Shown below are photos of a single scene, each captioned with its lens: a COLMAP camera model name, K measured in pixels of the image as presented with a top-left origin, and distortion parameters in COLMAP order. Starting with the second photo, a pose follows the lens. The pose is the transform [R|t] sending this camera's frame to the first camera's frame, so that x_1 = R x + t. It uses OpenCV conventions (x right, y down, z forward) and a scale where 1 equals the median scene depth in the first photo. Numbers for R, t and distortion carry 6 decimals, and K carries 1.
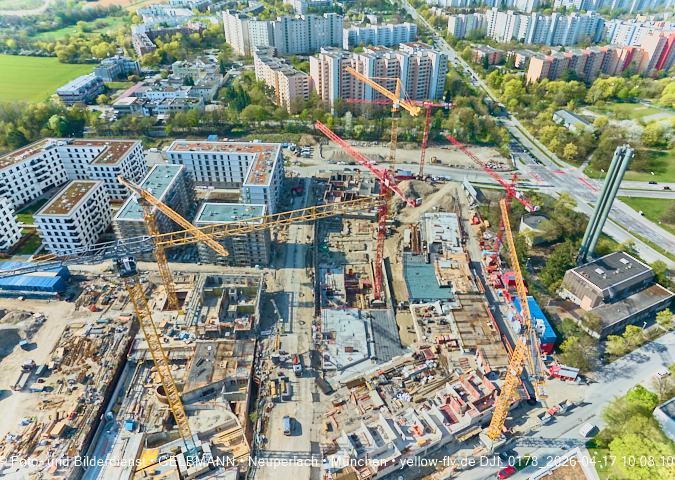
lens RADIAL K [[454.7, 0, 340.7], [0, 454.7, 246.0], [0, 0, 1]] dist [-0.037356, 0.032098]
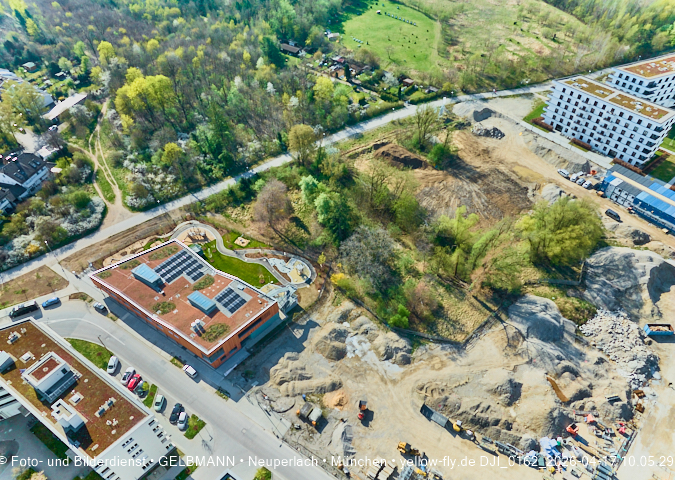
lens RADIAL K [[454.7, 0, 340.8], [0, 454.7, 244.1], [0, 0, 1]] dist [-0.037356, 0.032098]
pose [[0.653363, 0.534213, -0.536408, -0.587867], [-0.430635, 0.845013, 0.317027, 0.122895], [0.622632, 0.023863, 0.782151, -0.113667]]
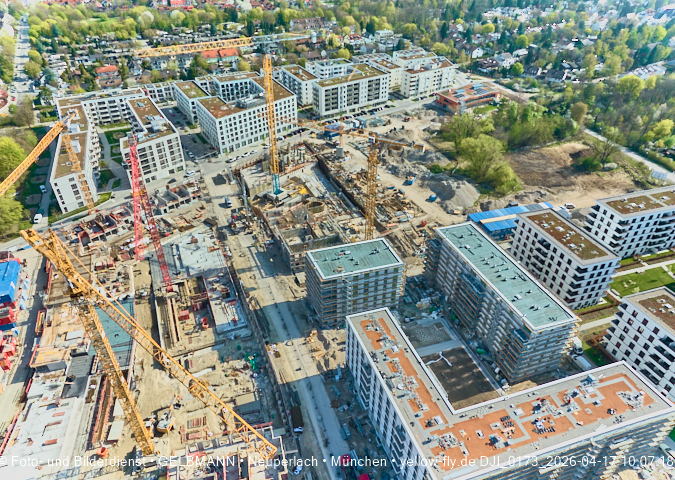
lens RADIAL K [[454.7, 0, 340.8], [0, 454.7, 245.5], [0, 0, 1]] dist [-0.037356, 0.032098]
pose [[-0.936738, 0.196579, -0.289617, 0.002941], [-0.209509, 0.347945, 0.913805, -0.778777], [0.280406, 0.916674, -0.284749, 1.186151]]
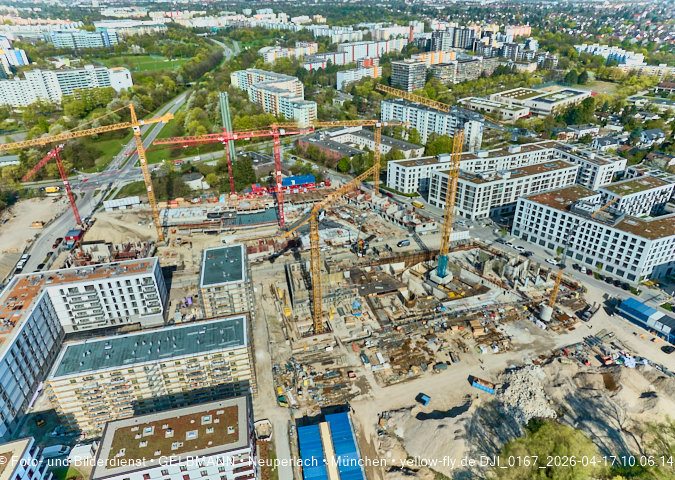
lens RADIAL K [[454.7, 0, 341.0], [0, 454.7, 250.8], [0, 0, 1]] dist [-0.037356, 0.032098]
pose [[-0.250750, -0.489356, 0.835257, -1.026768], [0.565341, 0.626376, 0.536697, -0.434850], [-0.785821, 0.606782, 0.119589, 0.688516]]
